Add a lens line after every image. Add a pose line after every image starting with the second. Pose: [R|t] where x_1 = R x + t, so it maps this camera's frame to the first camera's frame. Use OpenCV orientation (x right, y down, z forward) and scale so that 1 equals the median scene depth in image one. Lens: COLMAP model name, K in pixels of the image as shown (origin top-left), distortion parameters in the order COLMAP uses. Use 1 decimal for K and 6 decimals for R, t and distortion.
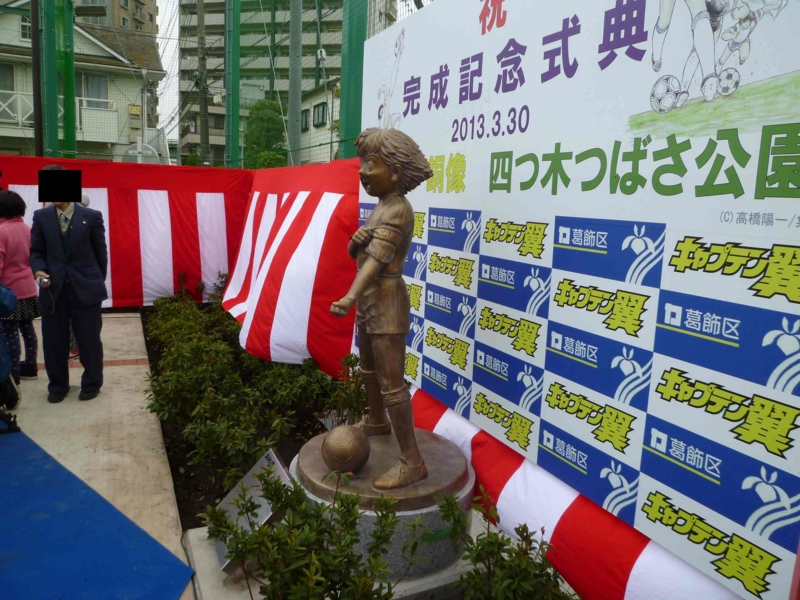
lens RADIAL K [[600.1, 0, 398.3], [0, 600.1, 287.8], [0, 0, 1]] dist [-0.046576, -0.000091]
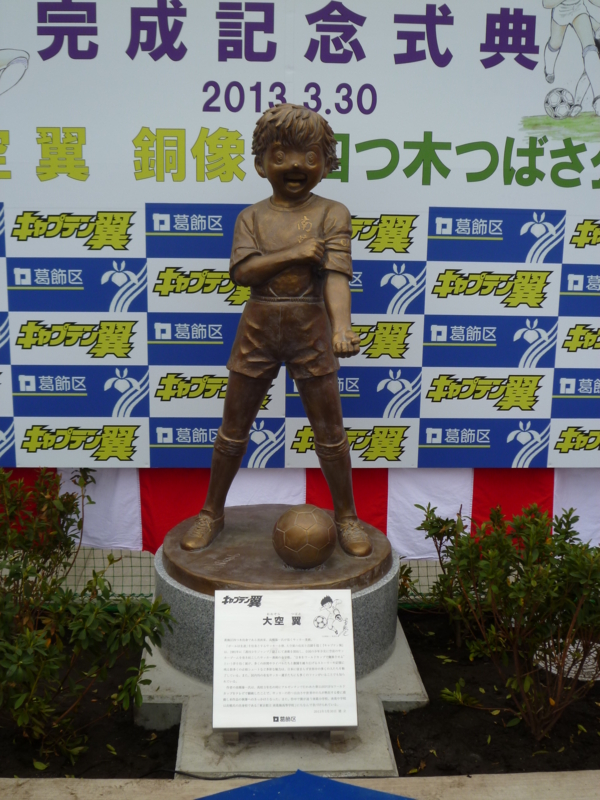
lens RADIAL K [[979.3, 0, 316.3], [0, 979.3, 402.2], [0, 0, 1]] dist [-0.107785, 0.014254]
pose [[0.373306, -0.228080, 0.899234, -1.226298], [0.135420, 0.972322, 0.190400, -0.129218], [-0.917771, 0.050697, 0.393860, 0.524697]]
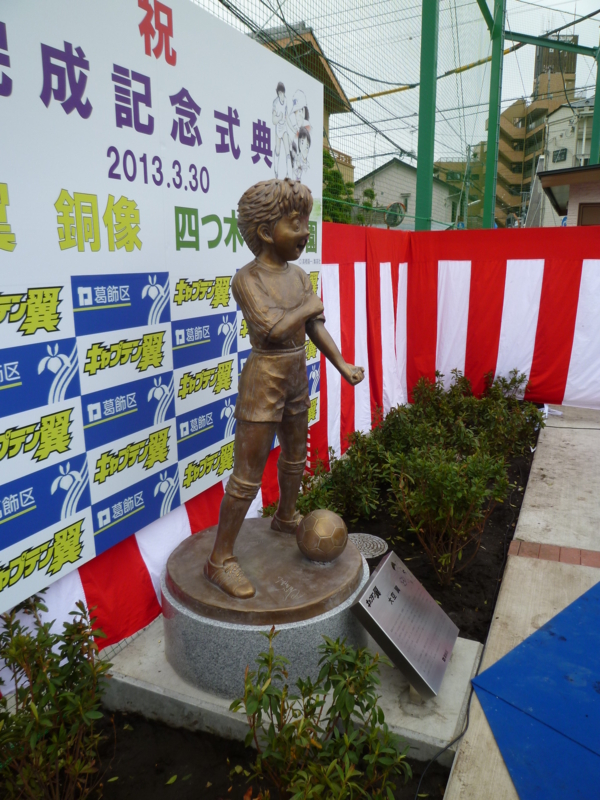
lens RADIAL K [[600.1, 0, 300.0], [0, 600.1, 400.0], [0, 0, 1]] dist [-0.046576, -0.000091]
pose [[-0.645375, -0.207431, 0.735162, -0.759365], [0.095875, 0.932816, 0.347366, -0.270625], [-0.757825, 0.294665, -0.582128, 1.608246]]
